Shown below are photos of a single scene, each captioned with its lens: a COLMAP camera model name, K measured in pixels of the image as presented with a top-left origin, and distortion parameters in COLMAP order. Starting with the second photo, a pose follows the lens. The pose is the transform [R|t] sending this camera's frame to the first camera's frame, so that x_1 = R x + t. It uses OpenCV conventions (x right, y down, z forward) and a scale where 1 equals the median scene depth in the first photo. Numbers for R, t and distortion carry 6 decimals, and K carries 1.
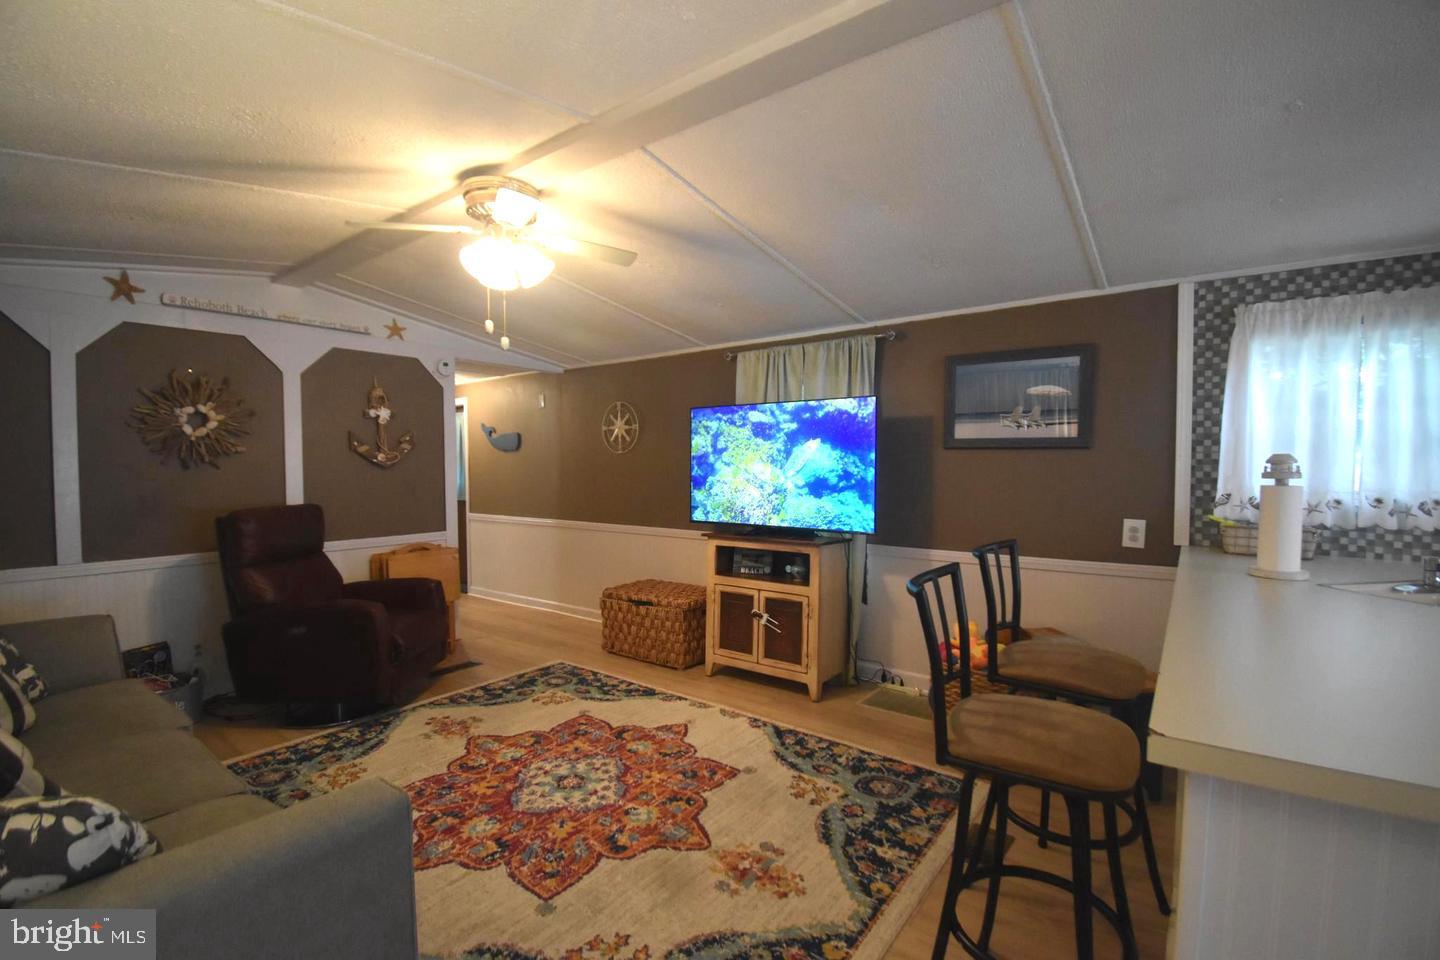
lens RADIAL K [[643.1, 0, 720.0], [0, 643.1, 480.0], [0, 0, 1]] dist [0.009771, -0.000452]
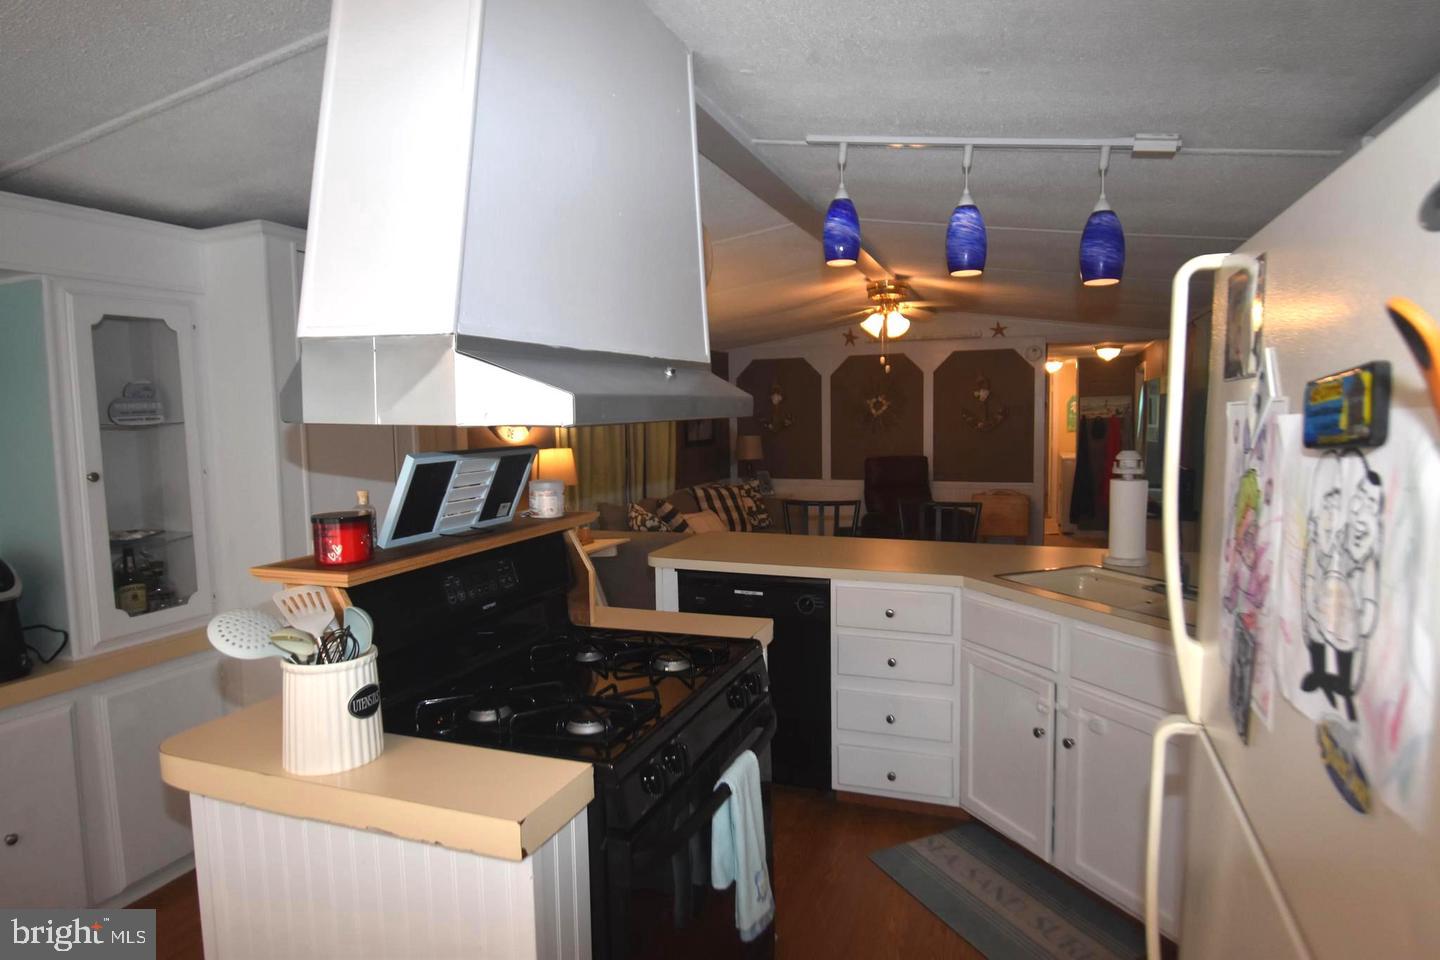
lens RADIAL K [[788.4, 0, 720.0], [0, 788.4, 480.0], [0, 0, 1]] dist [0.002048, 0.000274]
pose [[0.290384, 0.077432, -0.953772, 1.124117], [-0.014284, 0.996960, 0.076590, -0.048327], [0.956804, -0.008616, 0.290608, -0.040122]]
